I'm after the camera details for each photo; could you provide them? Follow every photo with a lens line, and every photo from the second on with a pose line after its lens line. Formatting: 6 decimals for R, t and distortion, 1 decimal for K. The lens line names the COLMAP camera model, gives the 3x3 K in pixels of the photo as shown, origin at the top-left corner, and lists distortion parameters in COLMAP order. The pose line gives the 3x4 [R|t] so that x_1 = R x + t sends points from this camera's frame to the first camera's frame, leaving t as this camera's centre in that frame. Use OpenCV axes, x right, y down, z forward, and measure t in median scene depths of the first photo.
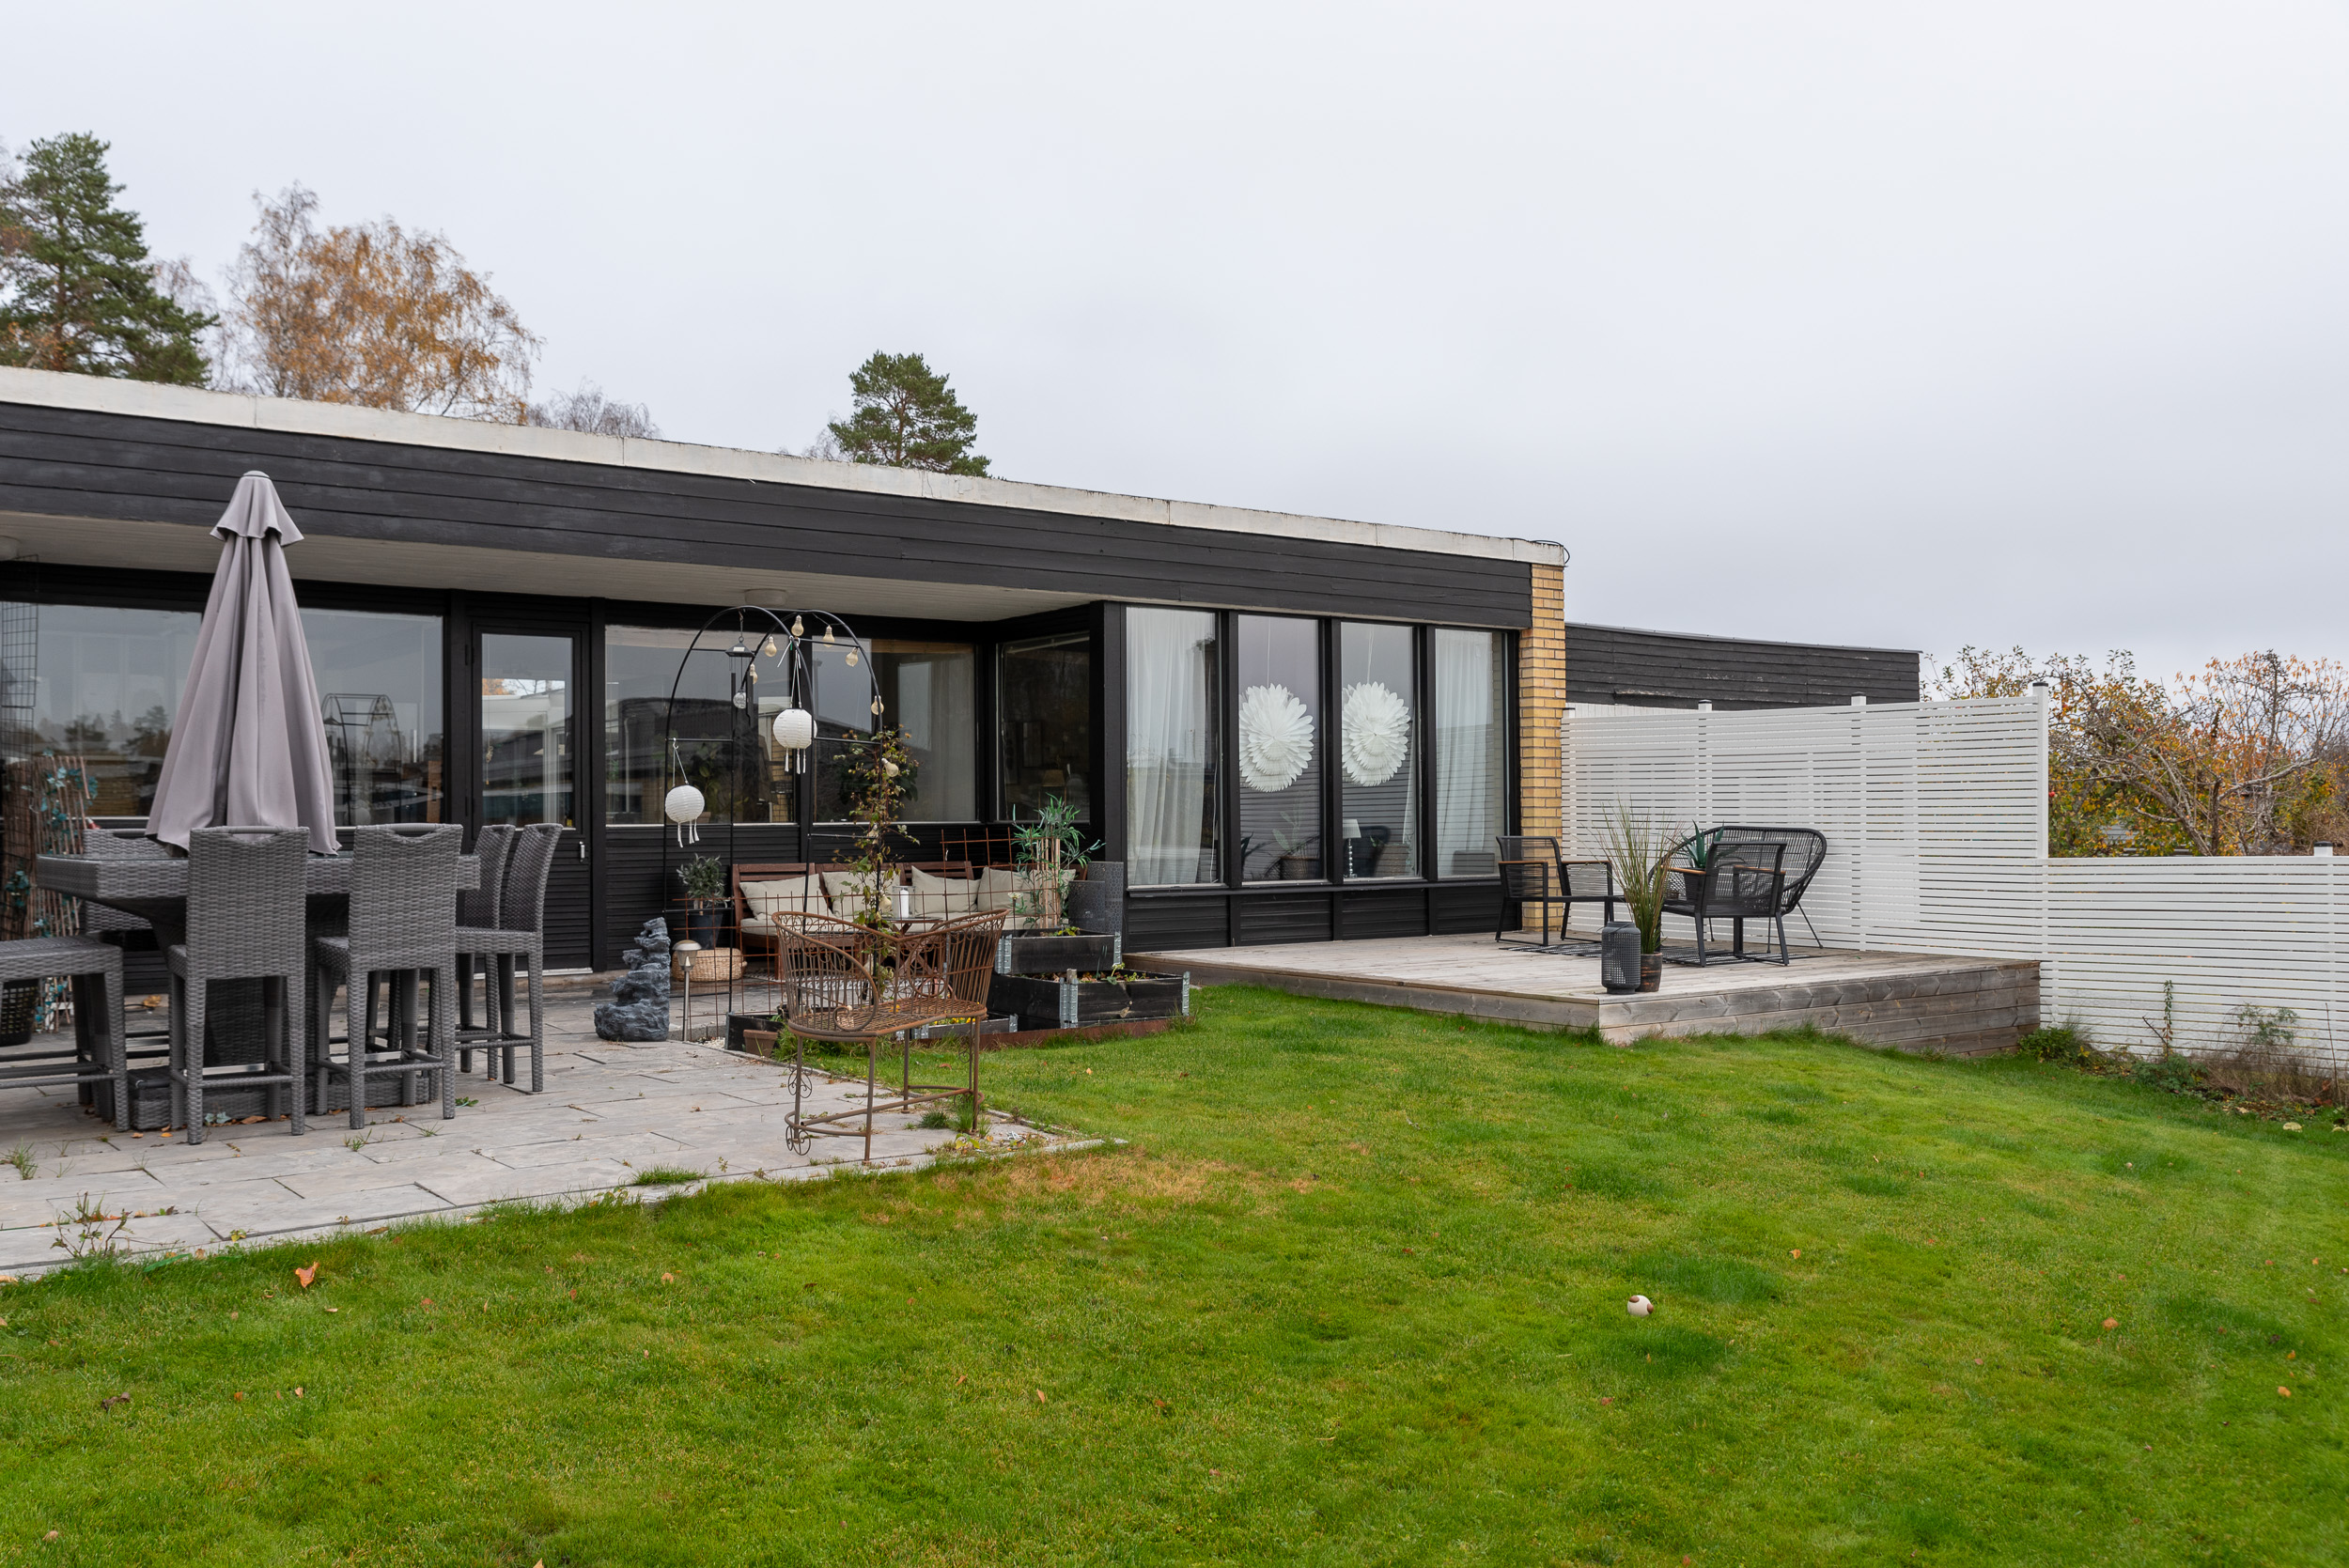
lens RADIAL K [[2192.6, 0, 1175.7], [0, 2192.6, 797.4], [0, 0, 1]] dist [-0.018484, 0.000000]
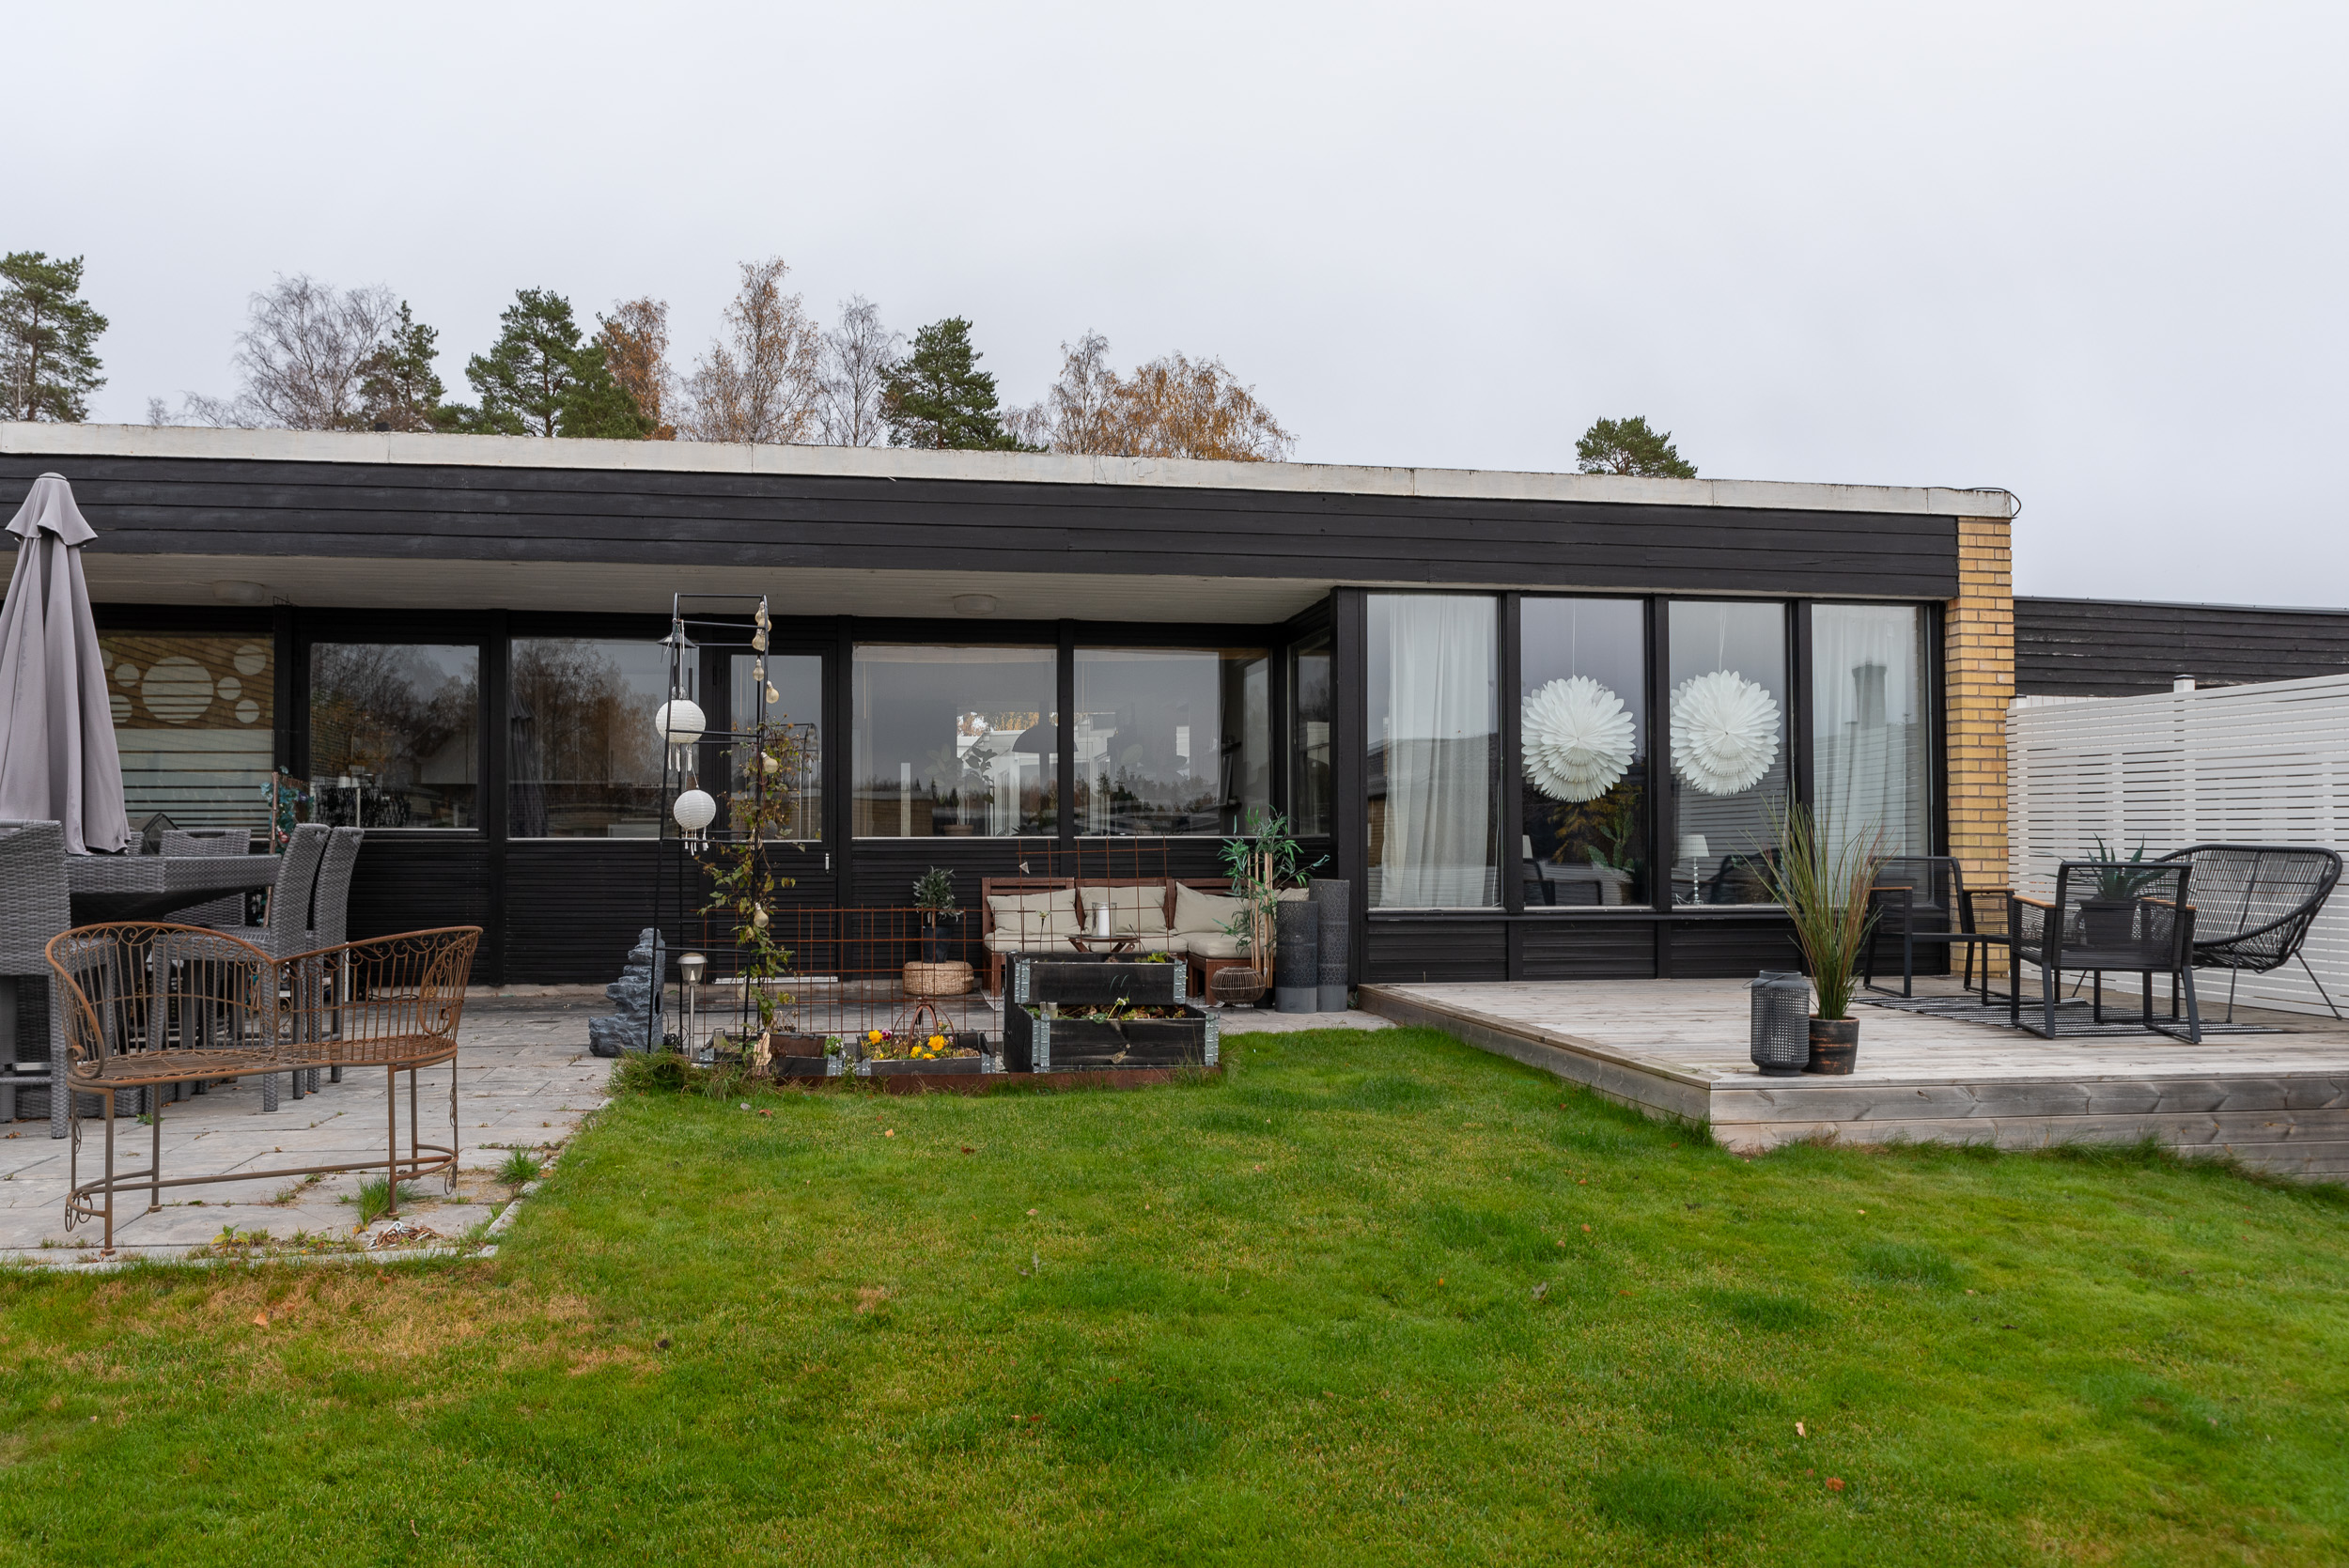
lens RADIAL K [[1743.0, 0, 1111.3], [0, 1743.0, 841.0], [0, 0, 1]] dist [-0.041227, 0.025015]
pose [[0.861890, 0.002521, -0.507089, 0.243356], [-0.000396, 0.999991, 0.004299, 0.010244], [0.507095, -0.003504, 0.861883, 0.338380]]
